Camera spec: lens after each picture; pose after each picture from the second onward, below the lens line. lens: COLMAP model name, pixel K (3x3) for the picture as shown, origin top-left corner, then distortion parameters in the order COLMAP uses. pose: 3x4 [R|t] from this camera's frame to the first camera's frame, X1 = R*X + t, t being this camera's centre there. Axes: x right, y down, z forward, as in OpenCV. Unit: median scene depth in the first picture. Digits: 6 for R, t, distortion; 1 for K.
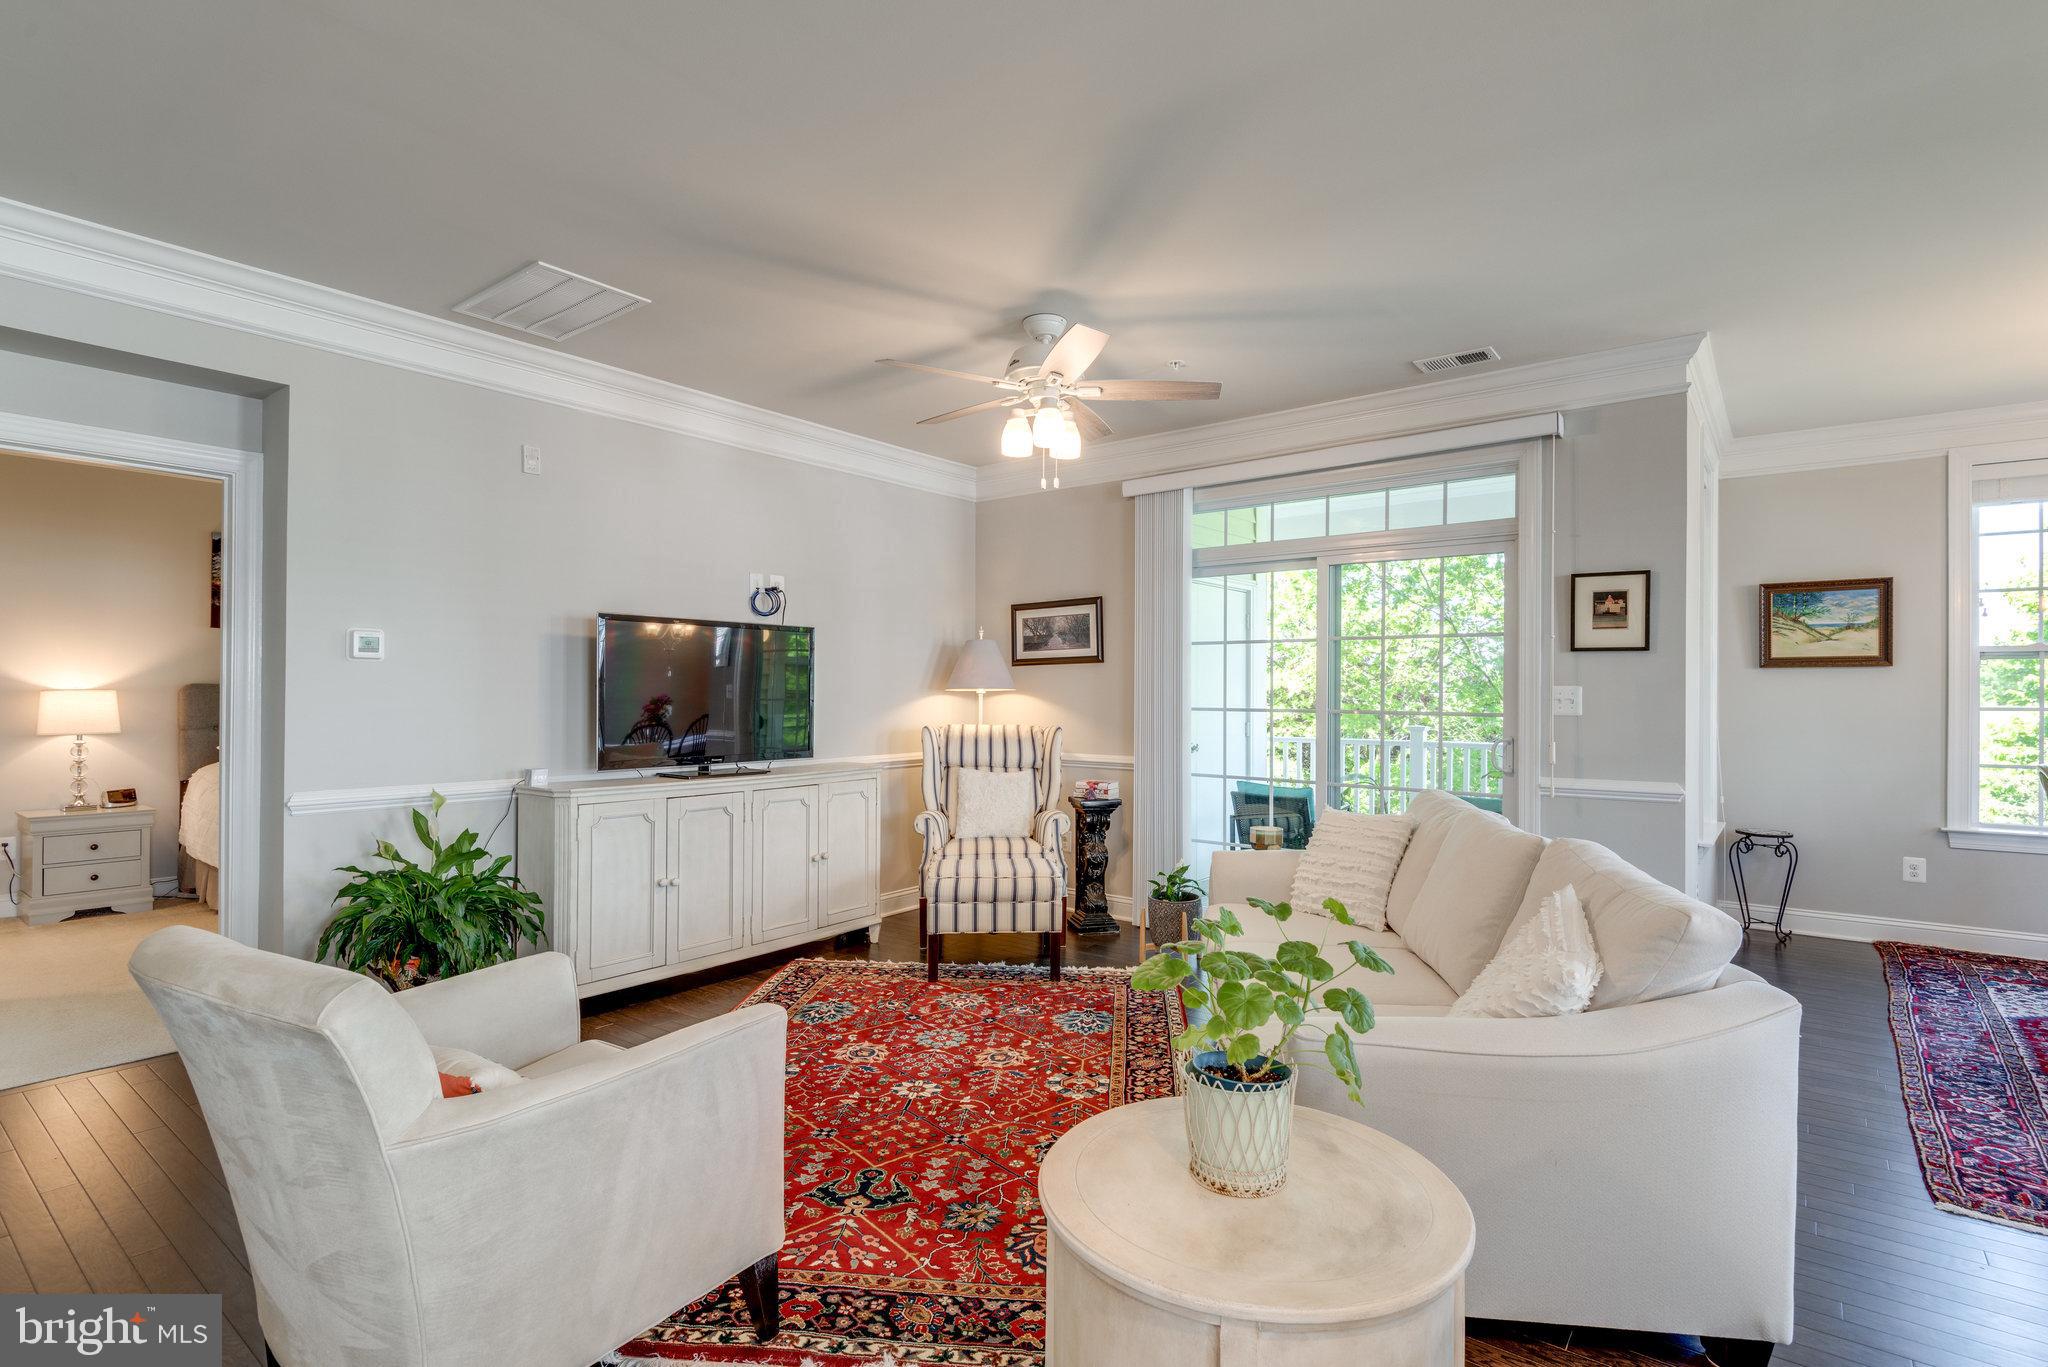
lens RADIAL K [[982.1, 0, 1034.9], [0, 982.1, 689.1], [0, 0, 1]] dist [0.024919, -0.018339]
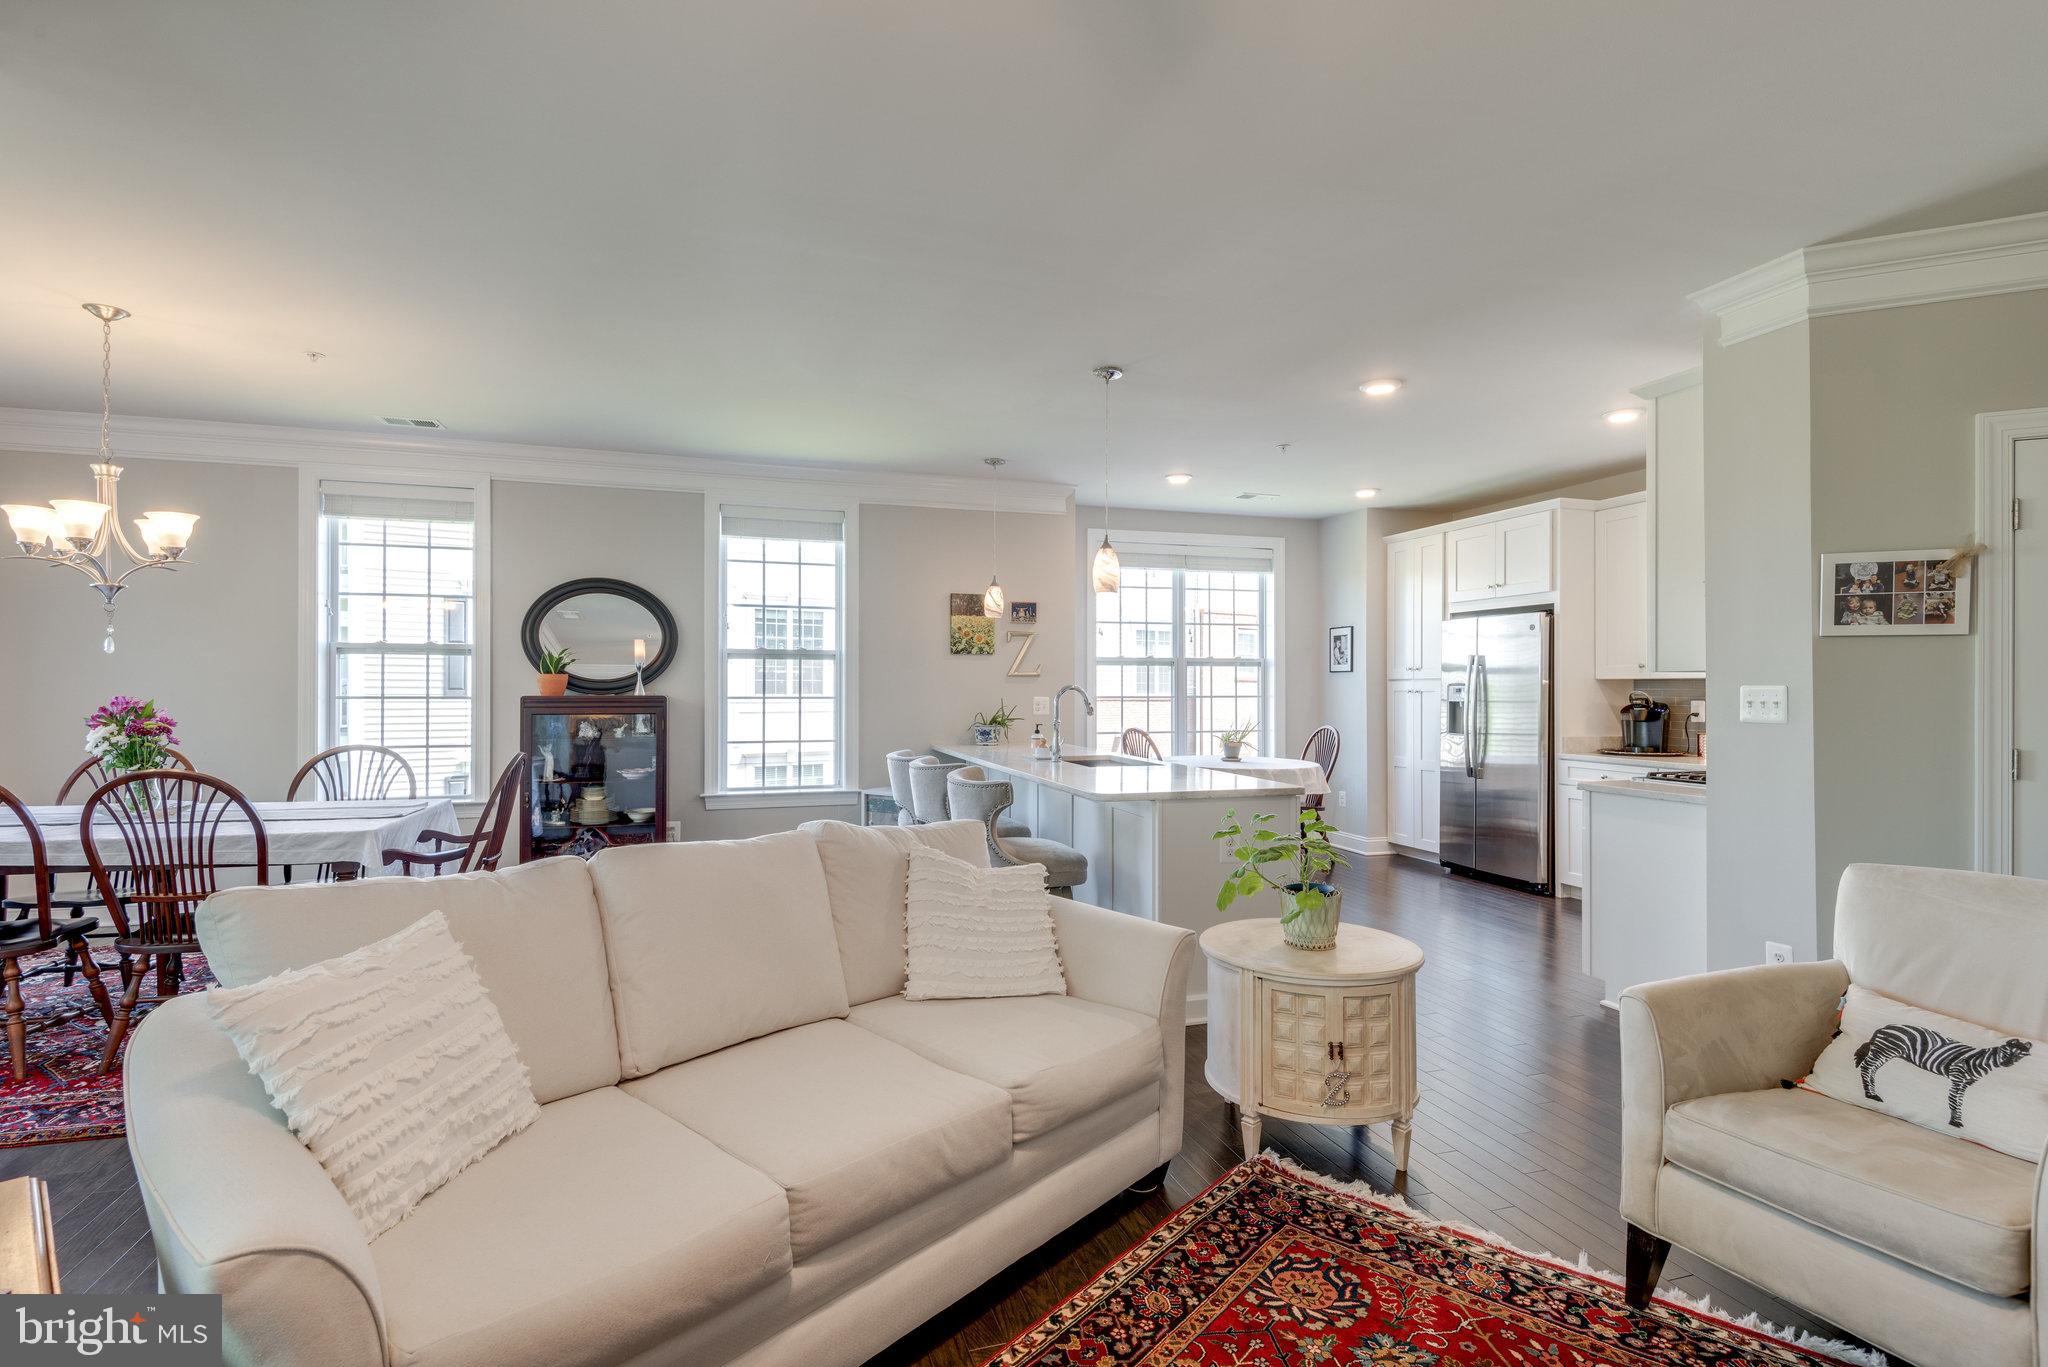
lens RADIAL K [[982.1, 0, 1029.3], [0, 982.1, 682.9], [0, 0, 1]] dist [0.024919, -0.018339]
pose [[-0.821920, -0.006827, 0.569562, -0.135159], [-0.012008, 0.999914, -0.005344, 0.000799], [-0.569476, -0.011232, -0.821931, 0.908898]]
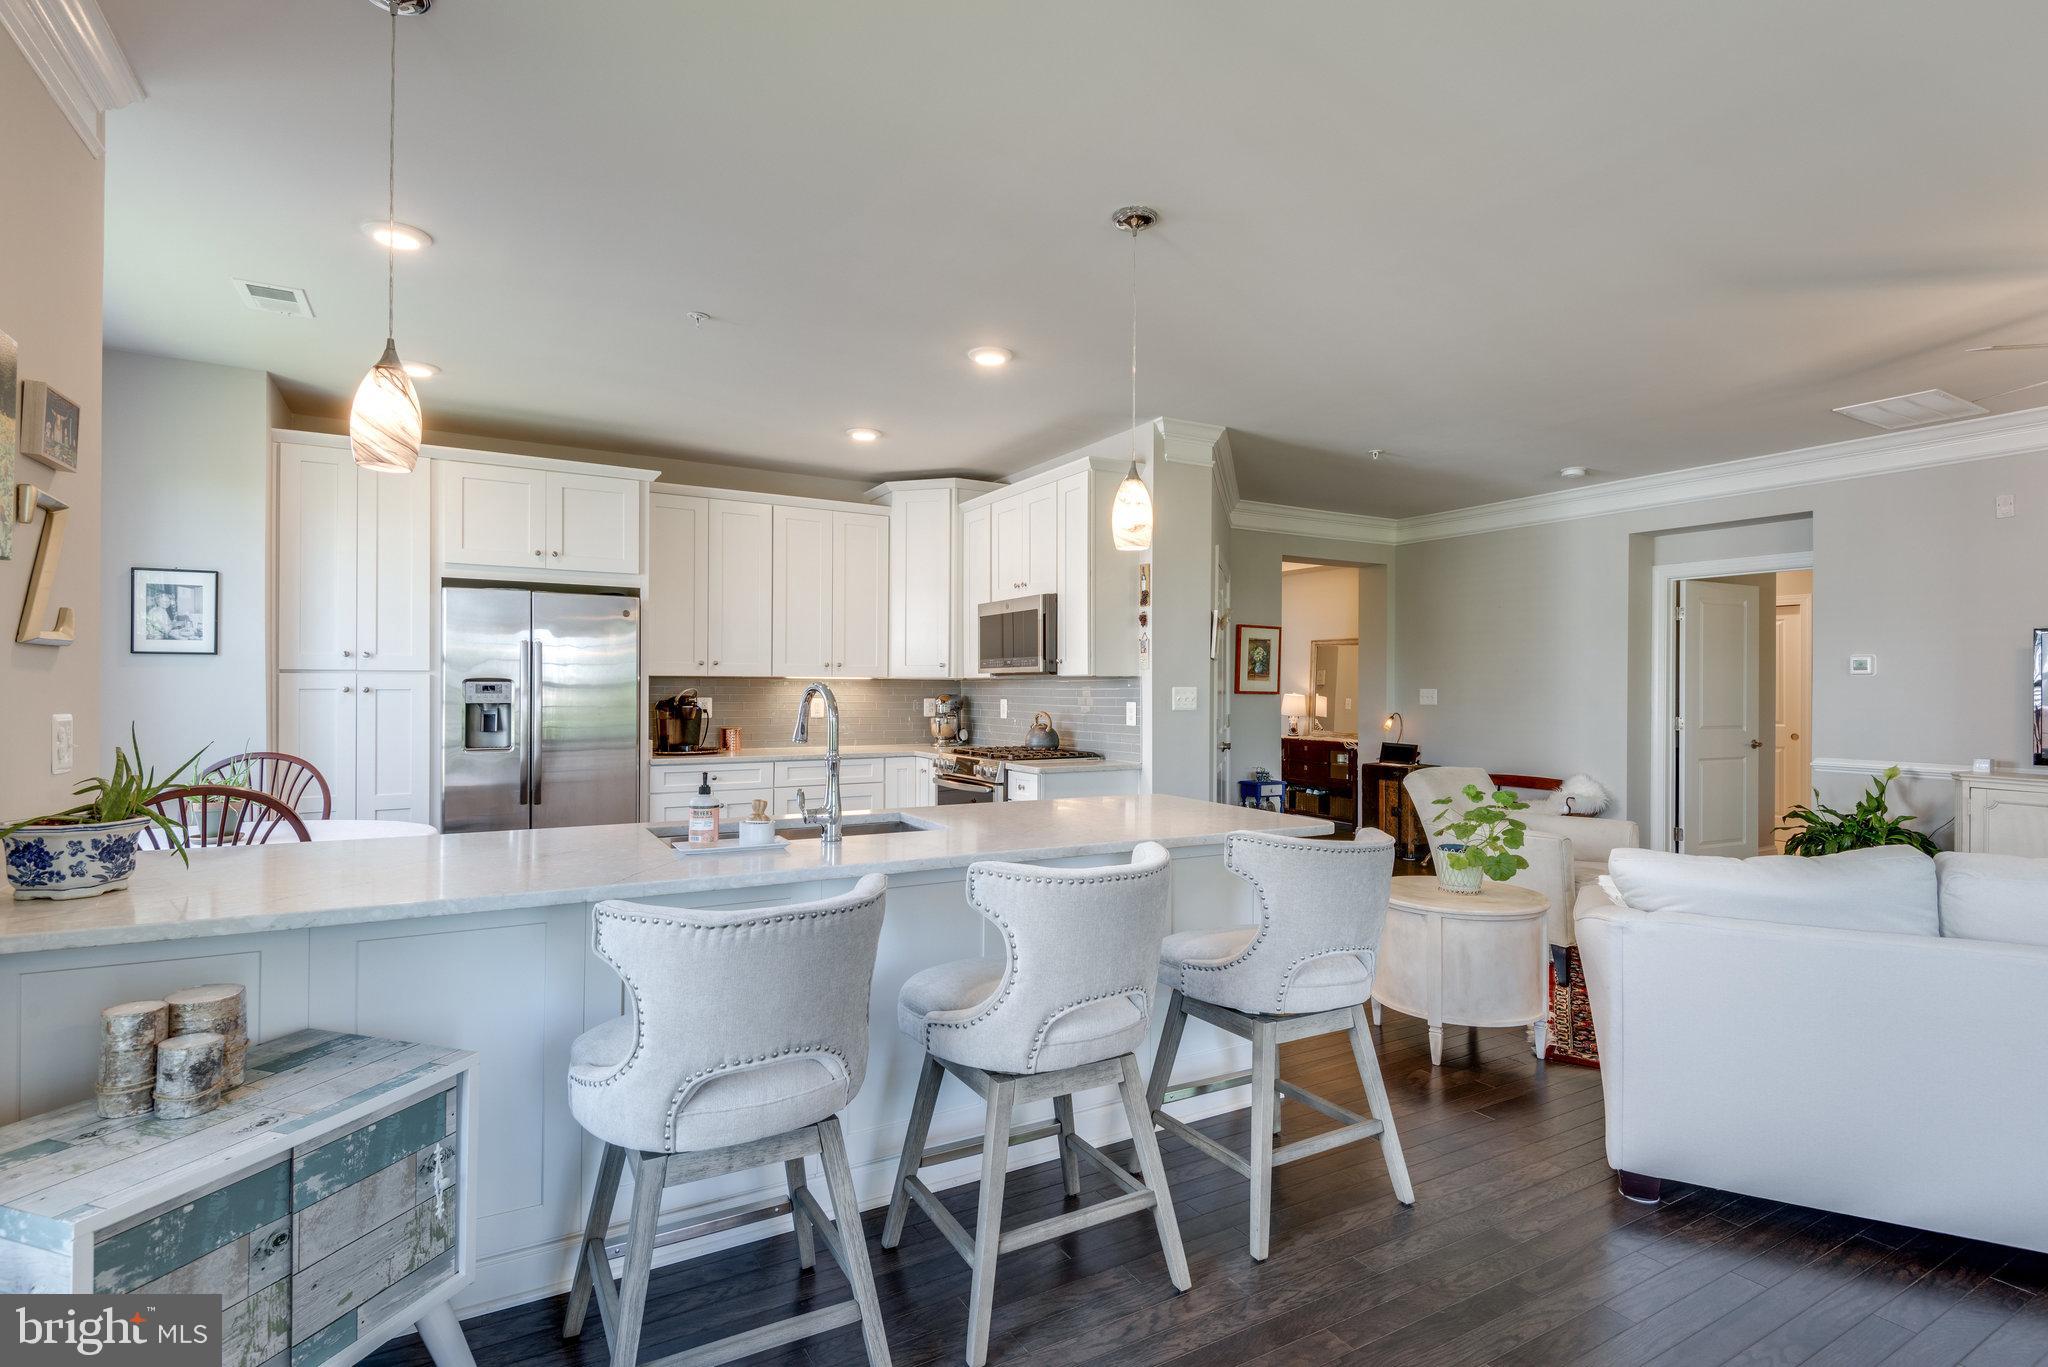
lens RADIAL K [[982.1, 0, 1017.4], [0, 982.1, 681.4], [0, 0, 1]] dist [0.024919, -0.018339]
pose [[-0.393016, -0.015342, -0.919403, 0.898212], [-0.002433, 0.999875, -0.015644, 0.004630], [0.919528, -0.003912, -0.393004, 0.300131]]
